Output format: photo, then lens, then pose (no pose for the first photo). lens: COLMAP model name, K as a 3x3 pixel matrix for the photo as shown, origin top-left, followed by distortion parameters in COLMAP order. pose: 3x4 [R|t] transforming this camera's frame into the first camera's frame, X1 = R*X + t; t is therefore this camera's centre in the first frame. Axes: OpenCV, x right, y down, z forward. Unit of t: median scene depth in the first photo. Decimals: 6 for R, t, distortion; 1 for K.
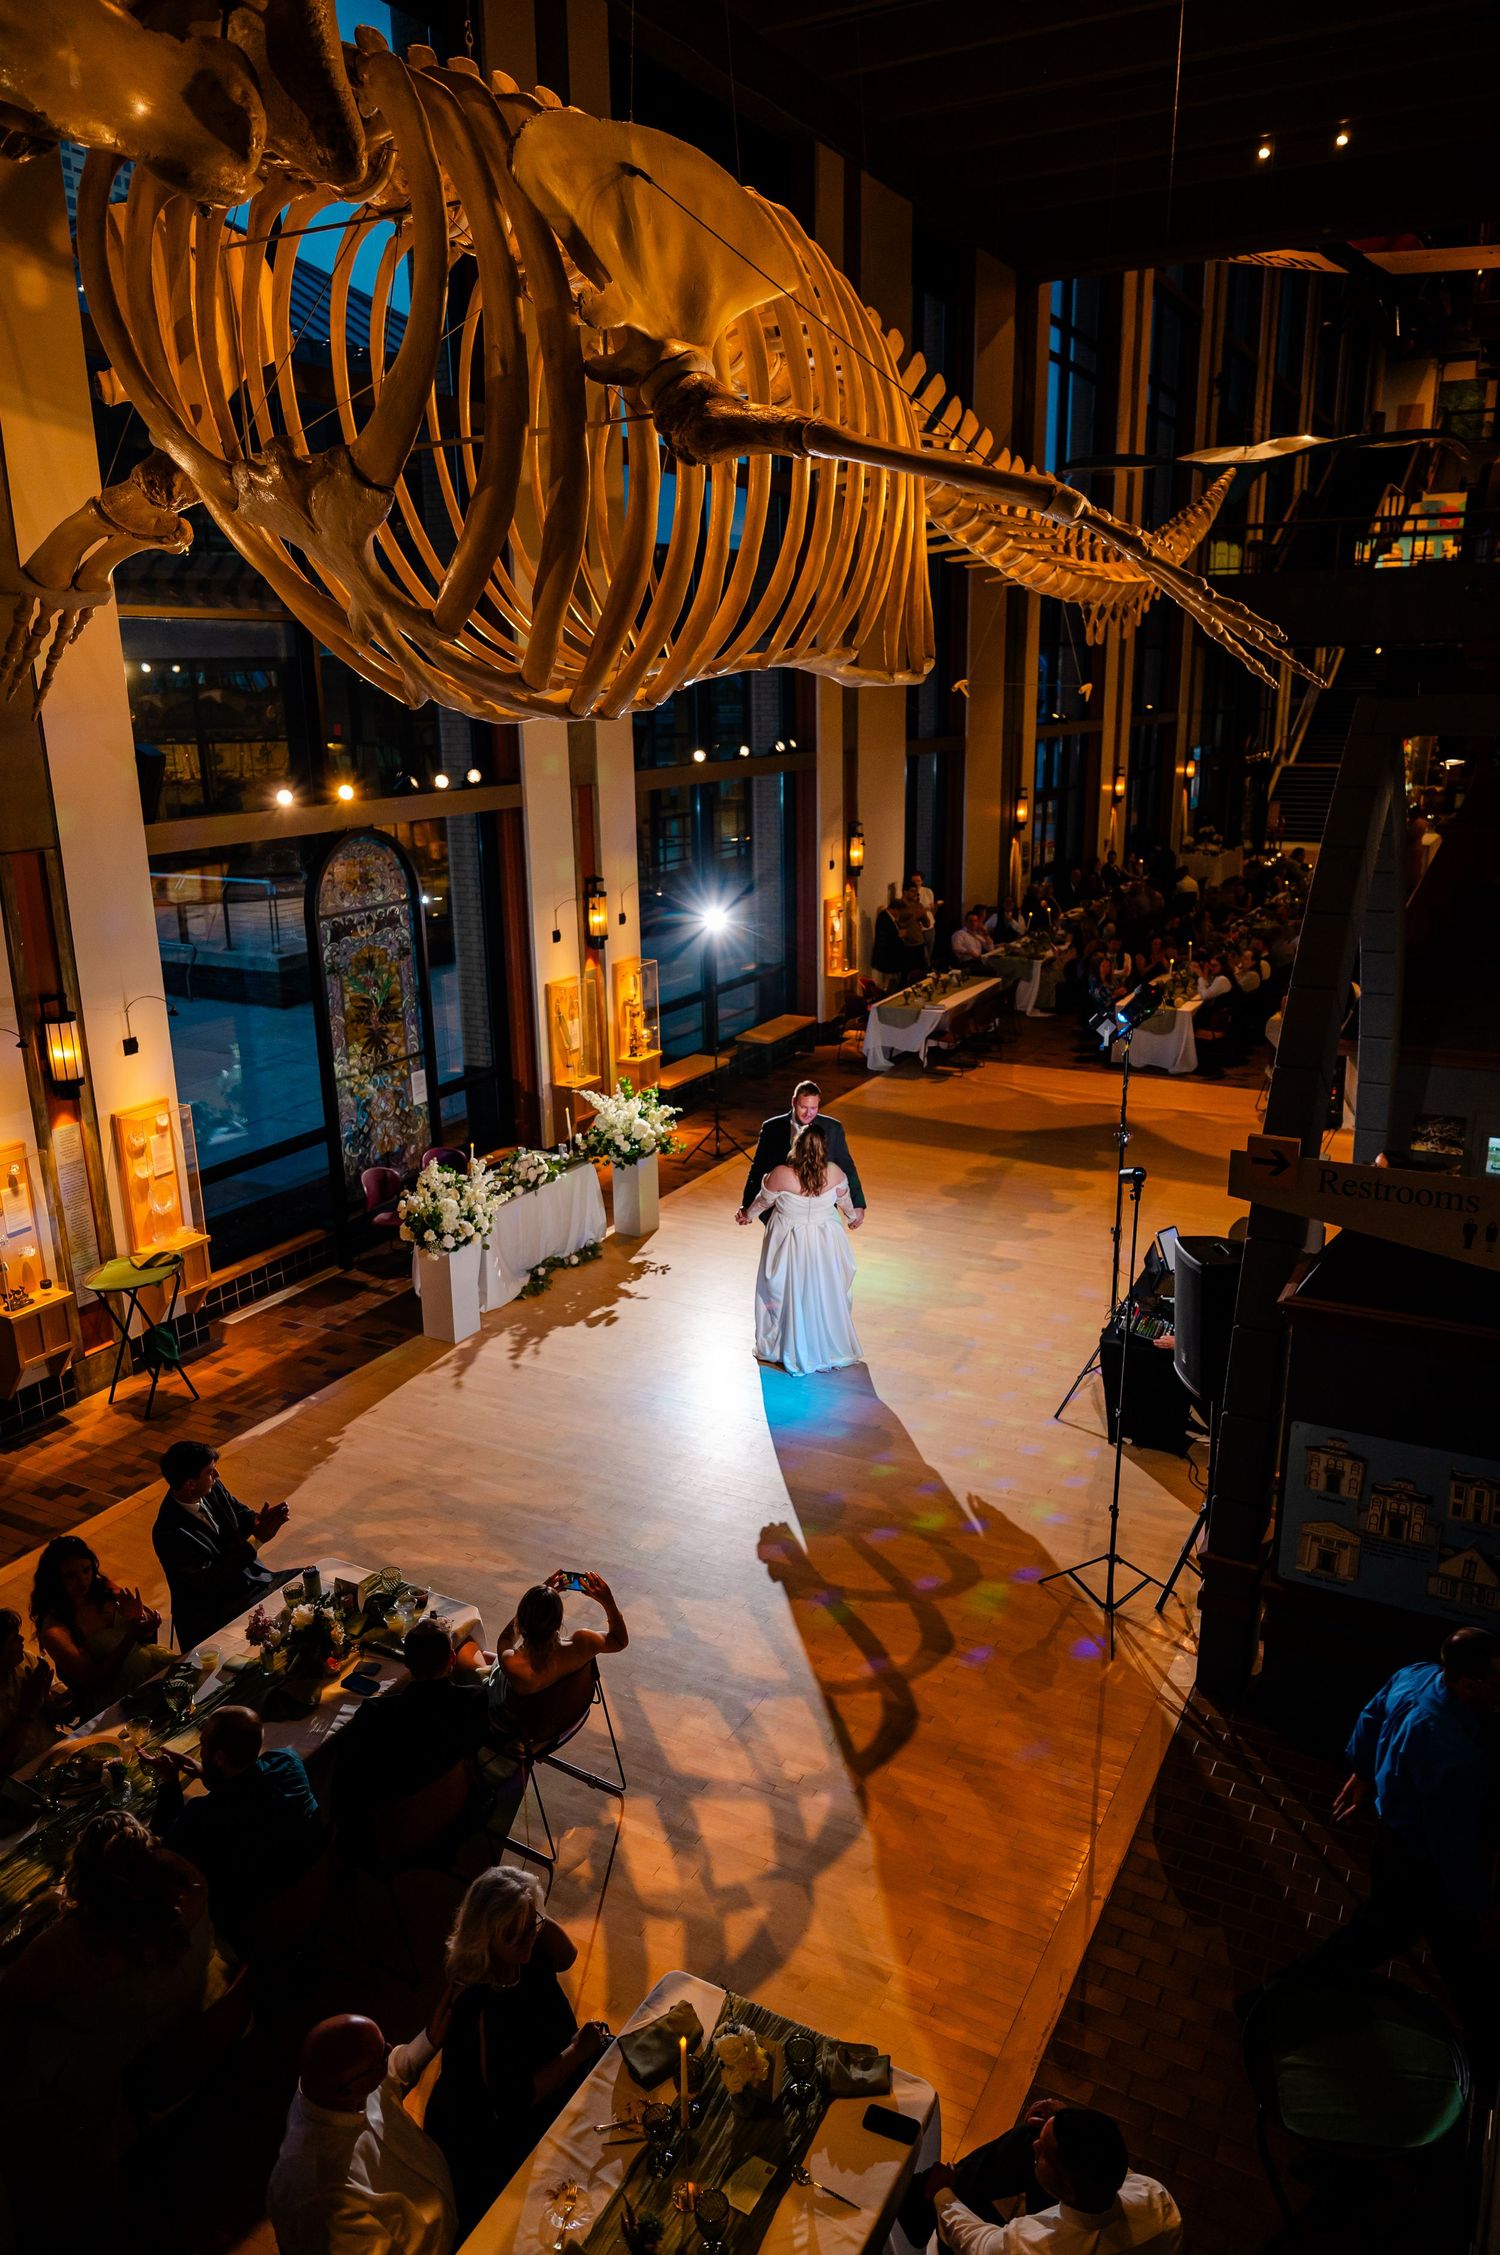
lens RADIAL K [[1554.6, 0, 745.7], [0, 1554.6, 1129.2], [0, 0, 1]] dist [-0.000218, 0.005251]
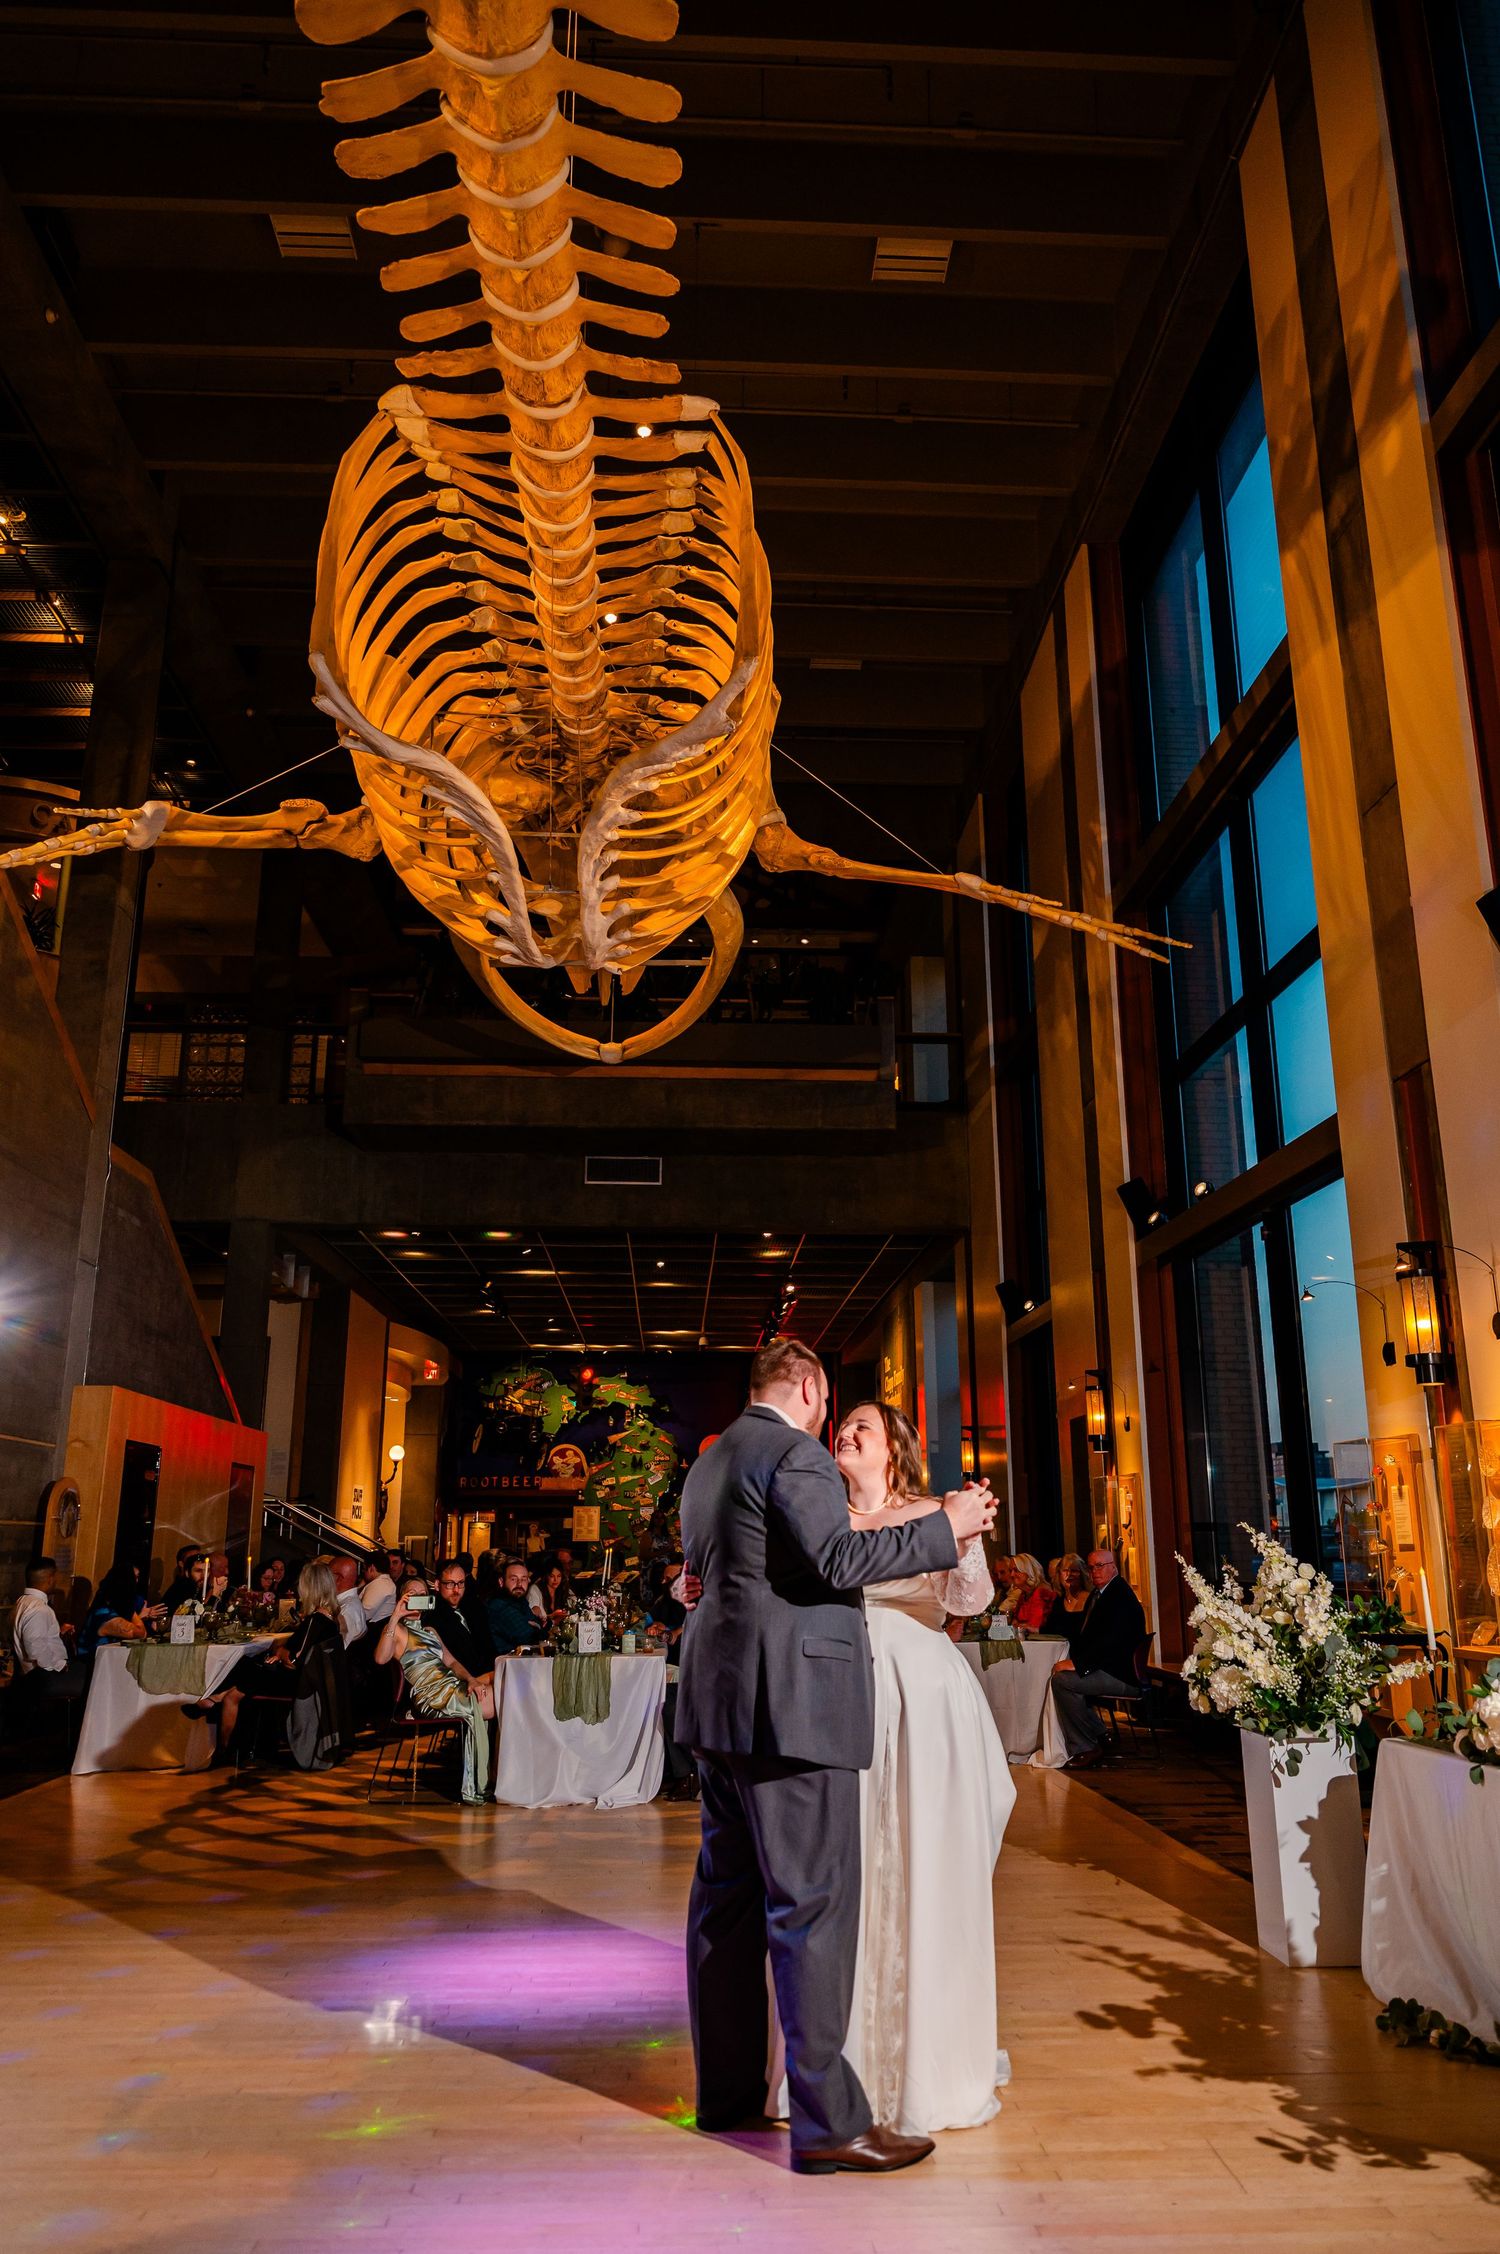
lens RADIAL K [[1553.9, 0, 751.9], [0, 1553.9, 1123.6], [0, 0, 1]] dist [-0.000218, 0.005251]
pose [[-0.850522, -0.122570, -0.511458, 0.230591], [-0.131832, 0.991103, -0.018287, -0.087155], [0.509149, 0.051873, -0.859114, 1.383054]]
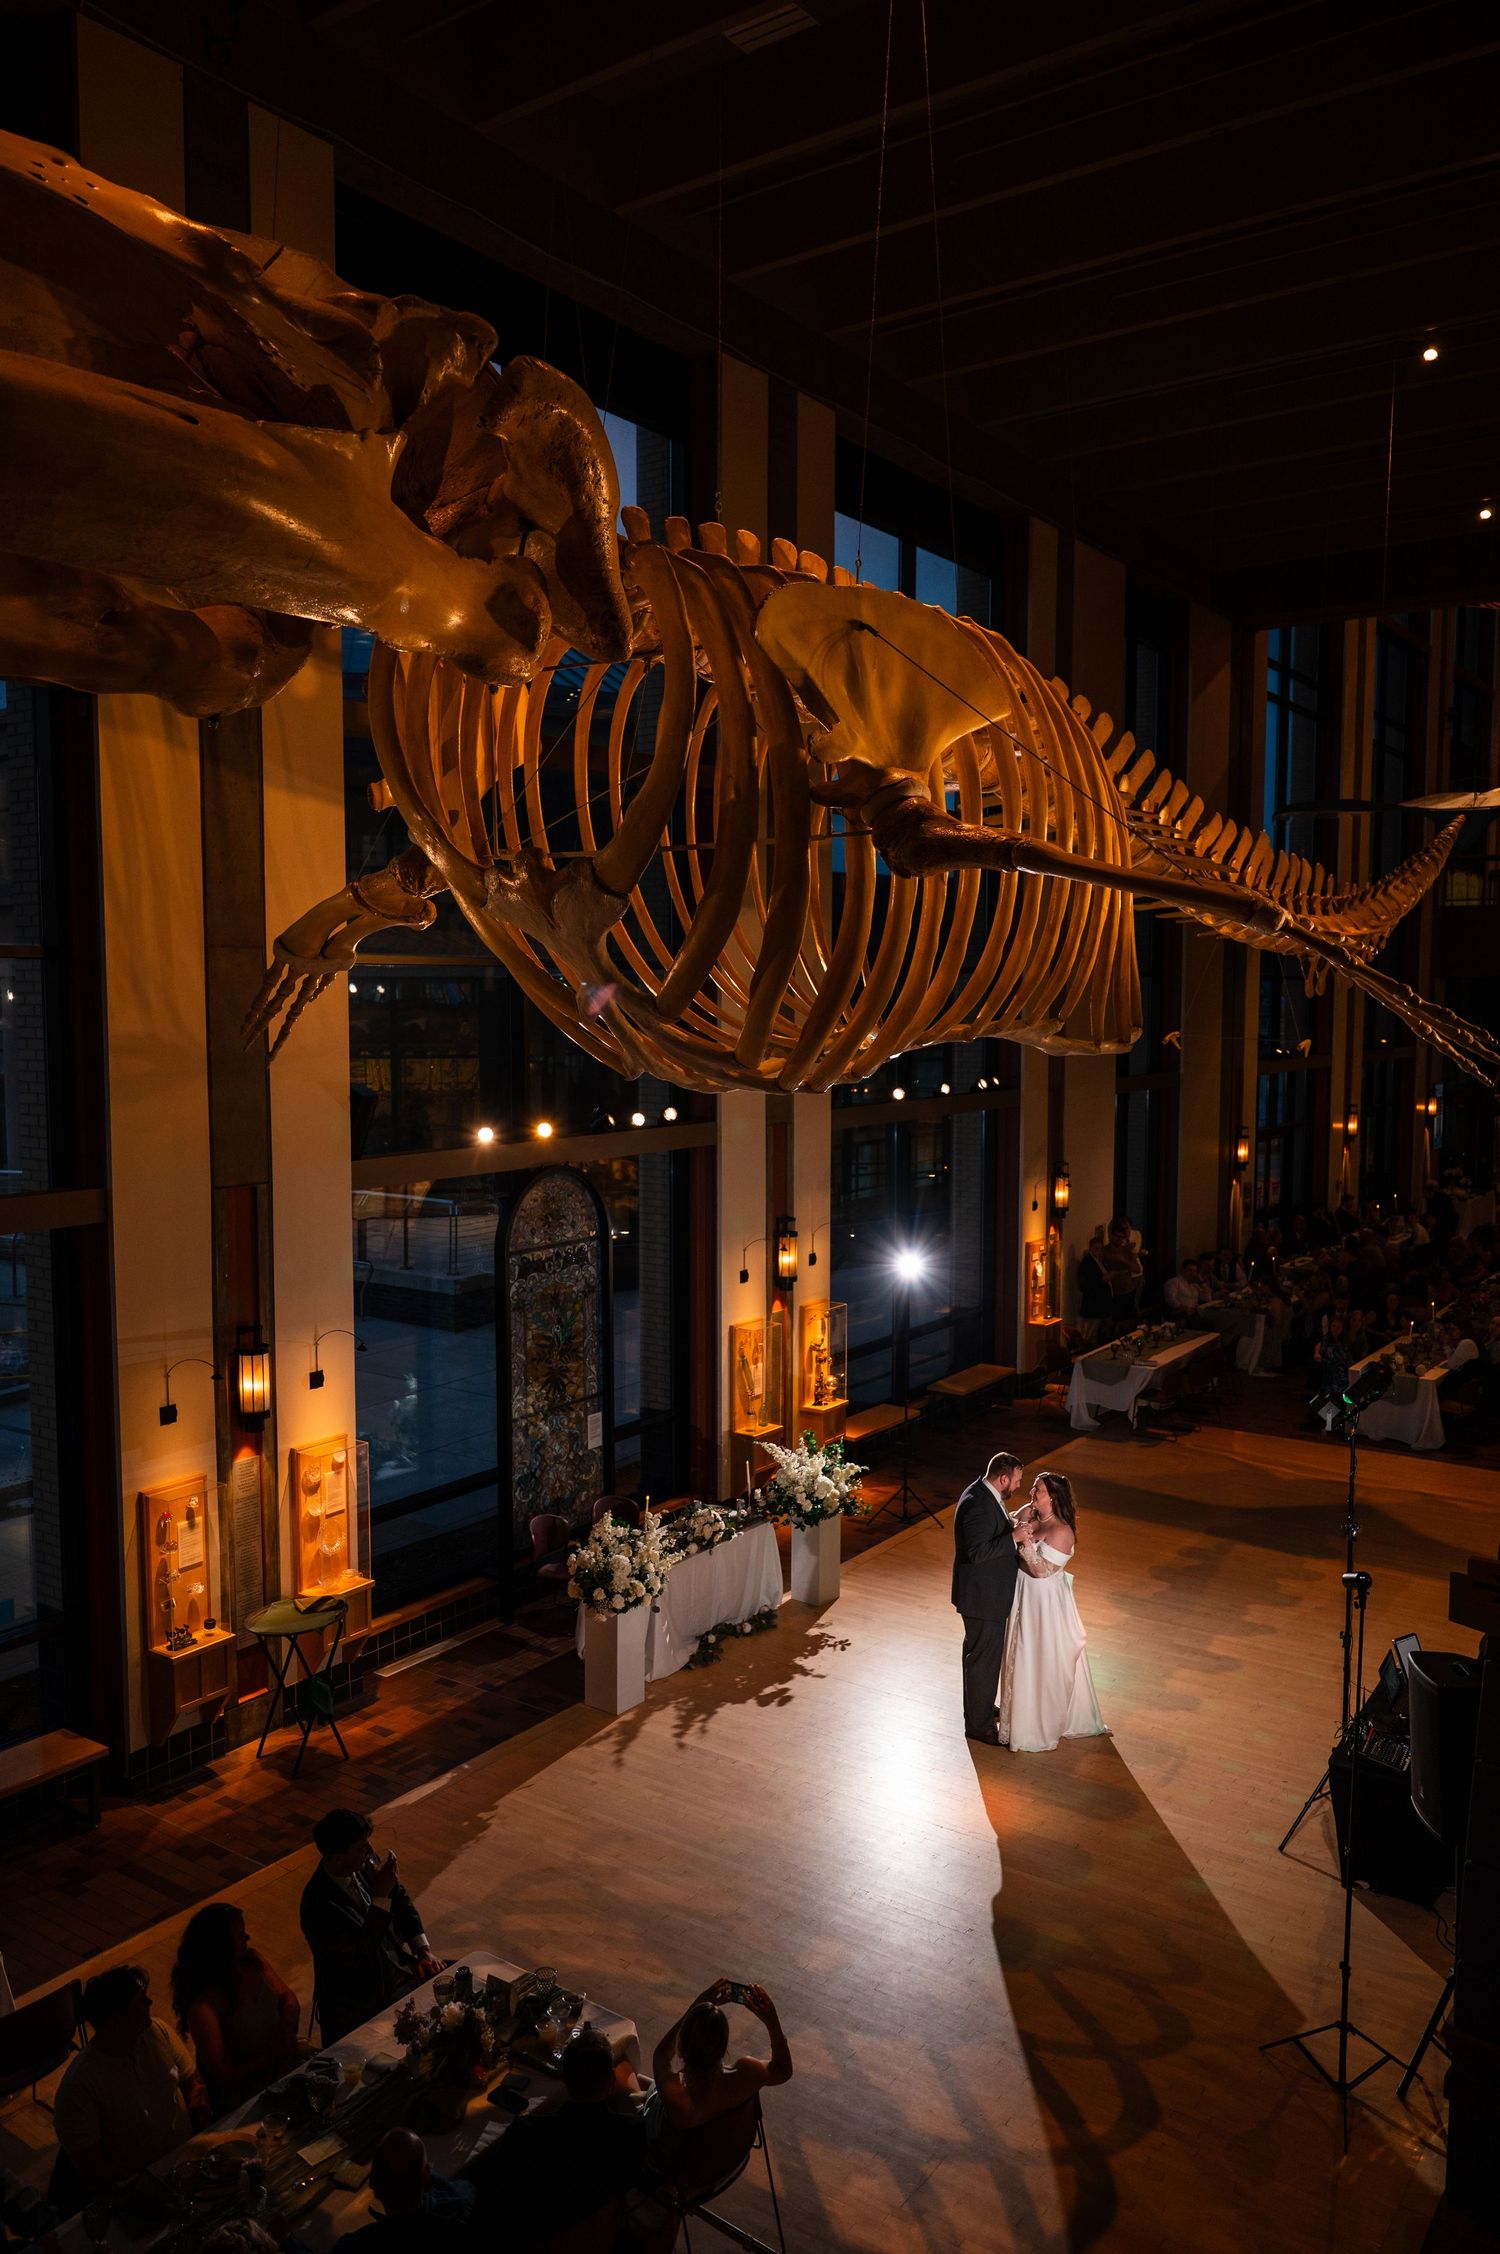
lens RADIAL K [[1691.0, 0, 744.2], [0, 1691.0, 1122.4], [0, 0, 1]] dist [0.003394, -0.001053]
pose [[0.992804, 0.027135, -0.116636, -0.002624], [-0.050038, 0.978885, -0.198195, -0.013378], [0.108796, 0.202605, 0.973198, -0.054075]]
